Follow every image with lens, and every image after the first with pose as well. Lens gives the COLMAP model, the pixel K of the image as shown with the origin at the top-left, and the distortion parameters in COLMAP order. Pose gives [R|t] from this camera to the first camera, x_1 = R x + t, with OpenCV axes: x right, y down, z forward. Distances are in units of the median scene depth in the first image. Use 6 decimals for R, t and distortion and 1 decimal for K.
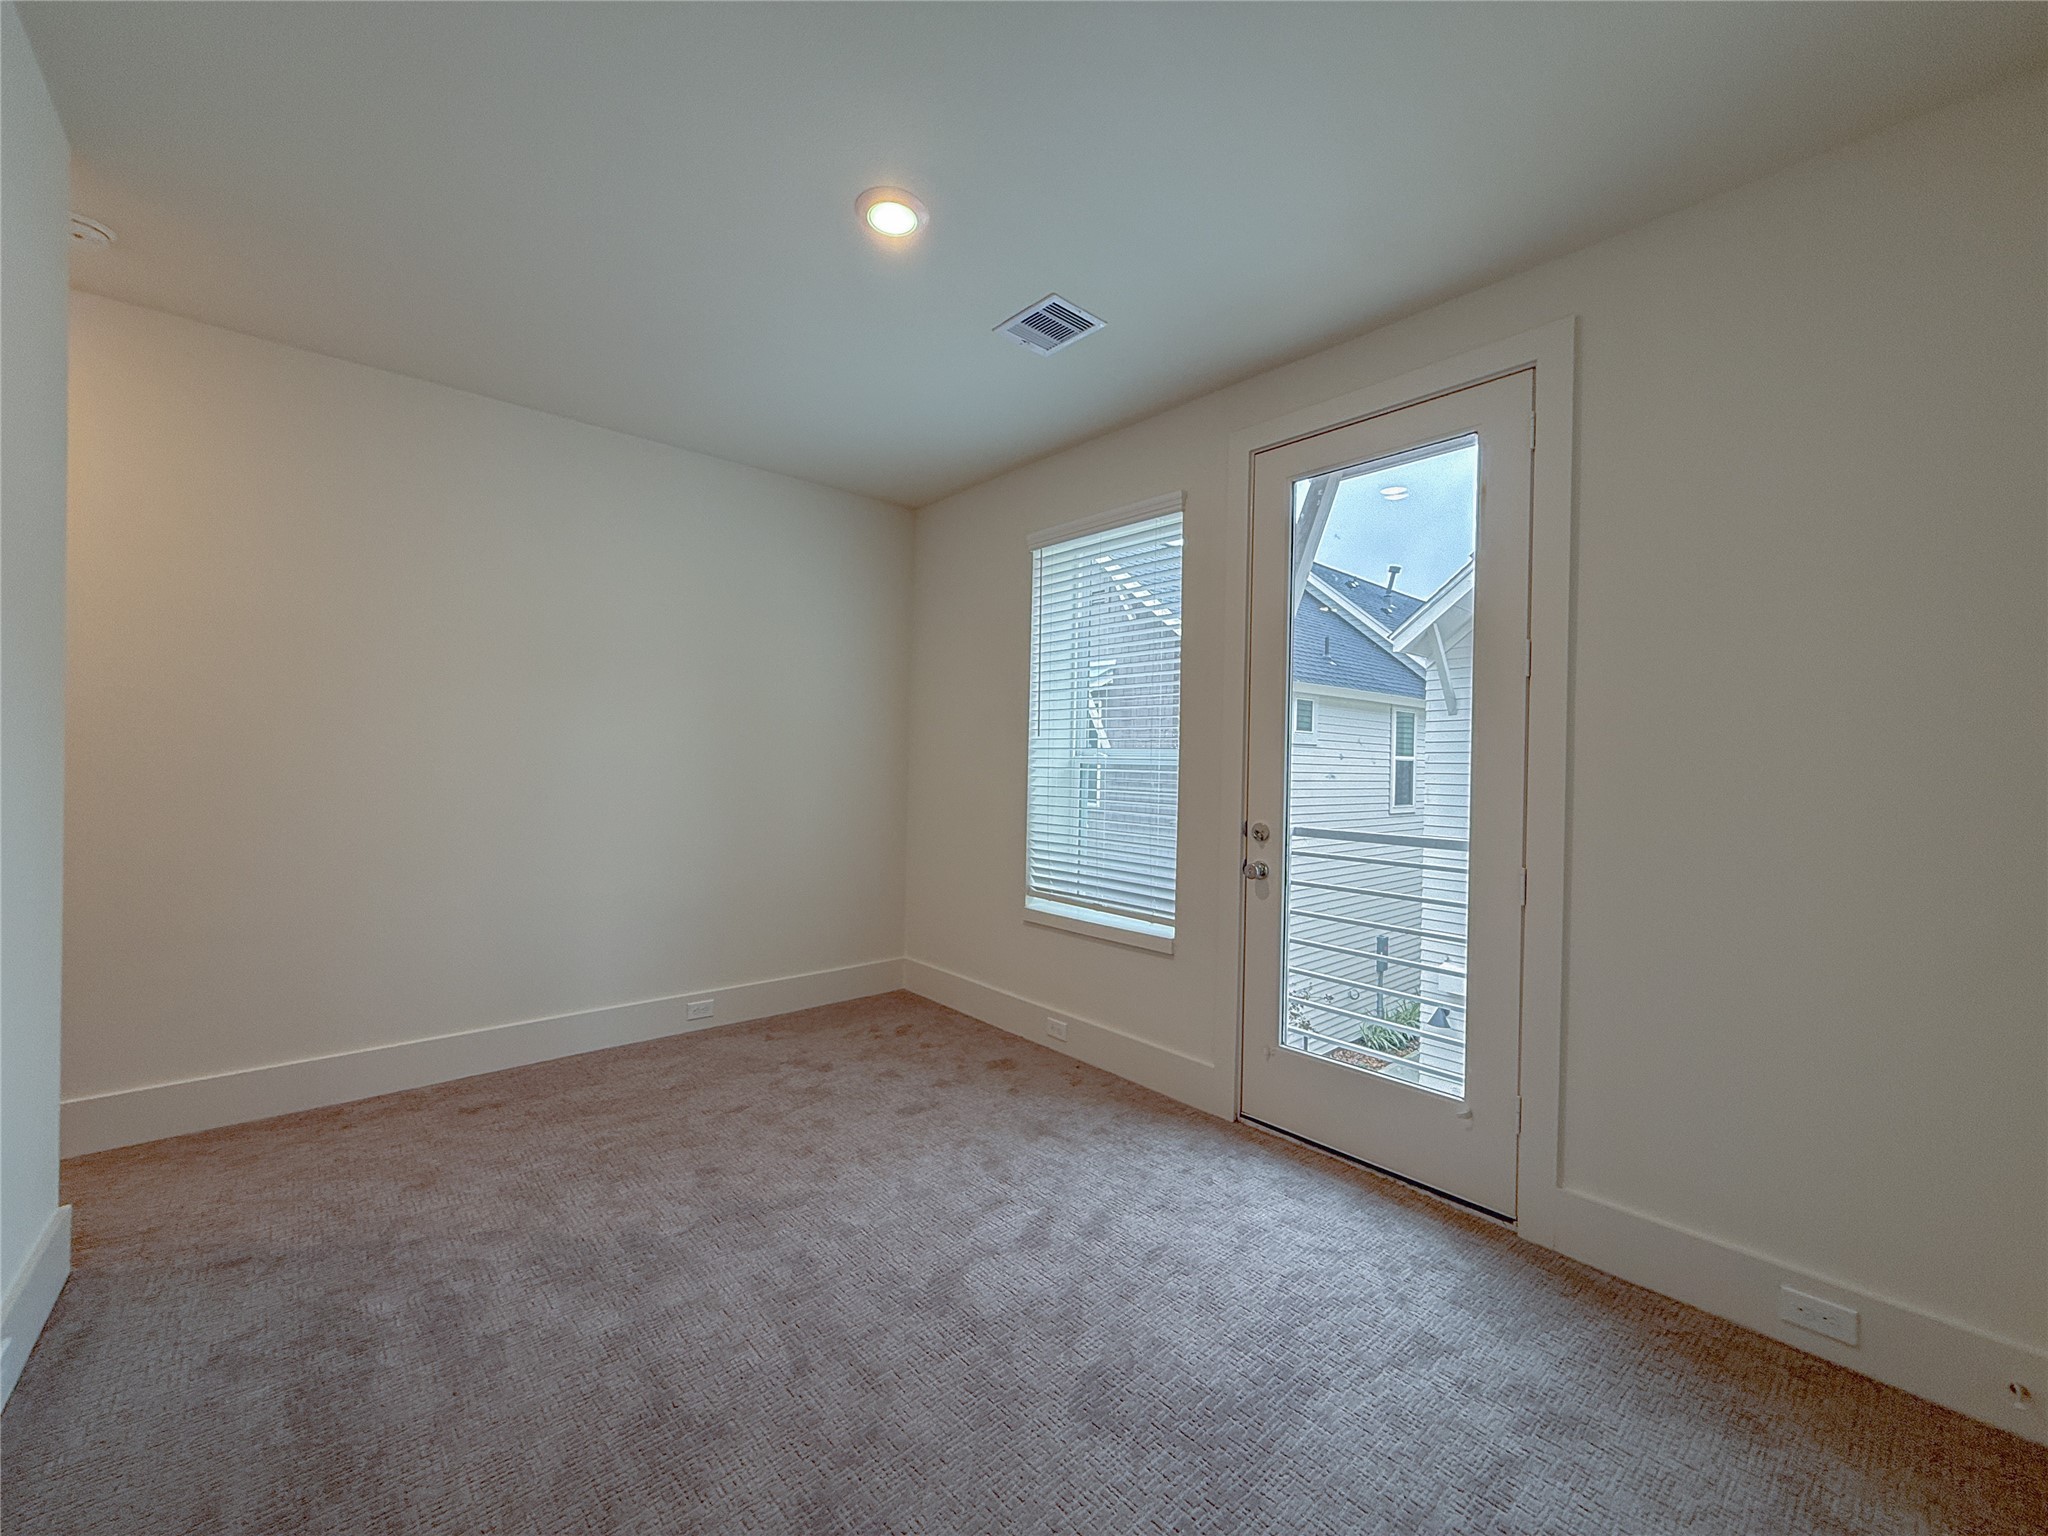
lens RADIAL K [[822.8, 0, 1023.8], [0, 822.8, 765.9], [0, 0, 1]] dist [0.011512, -0.001032]
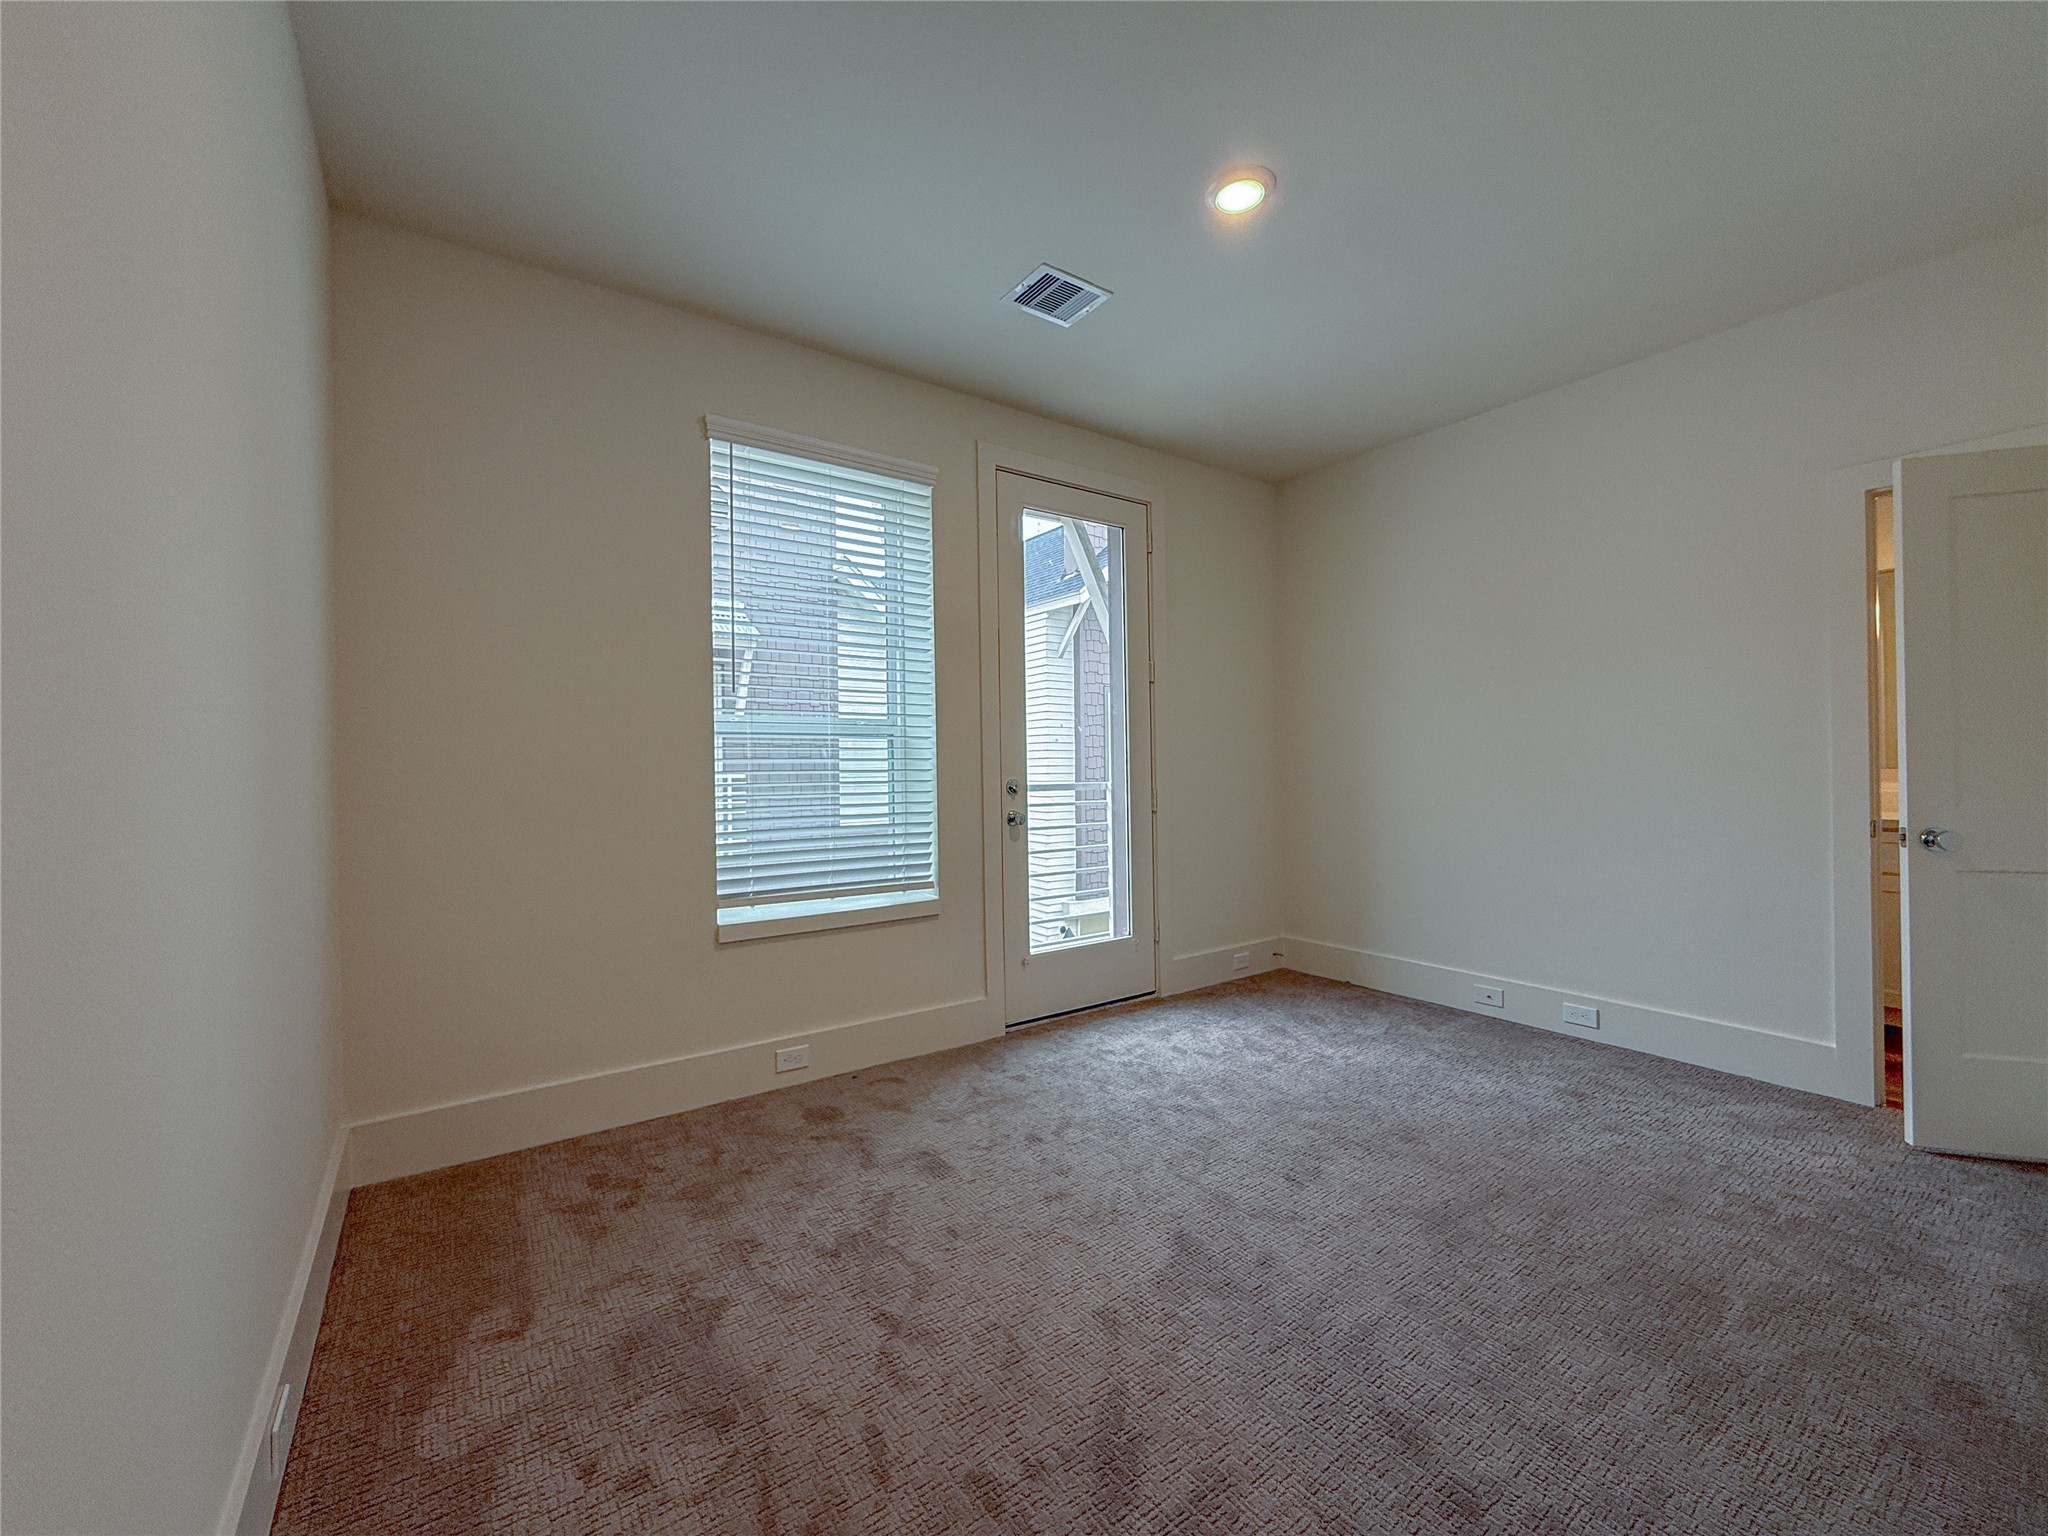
lens RADIAL K [[822.8, 0, 1025.3], [0, 822.8, 769.2], [0, 0, 1]] dist [0.011512, -0.001032]
pose [[0.077640, -0.012020, 0.996909, -0.851284], [0.007980, 0.999903, 0.011435, 0.035386], [-0.996950, 0.007067, 0.077728, 0.819219]]
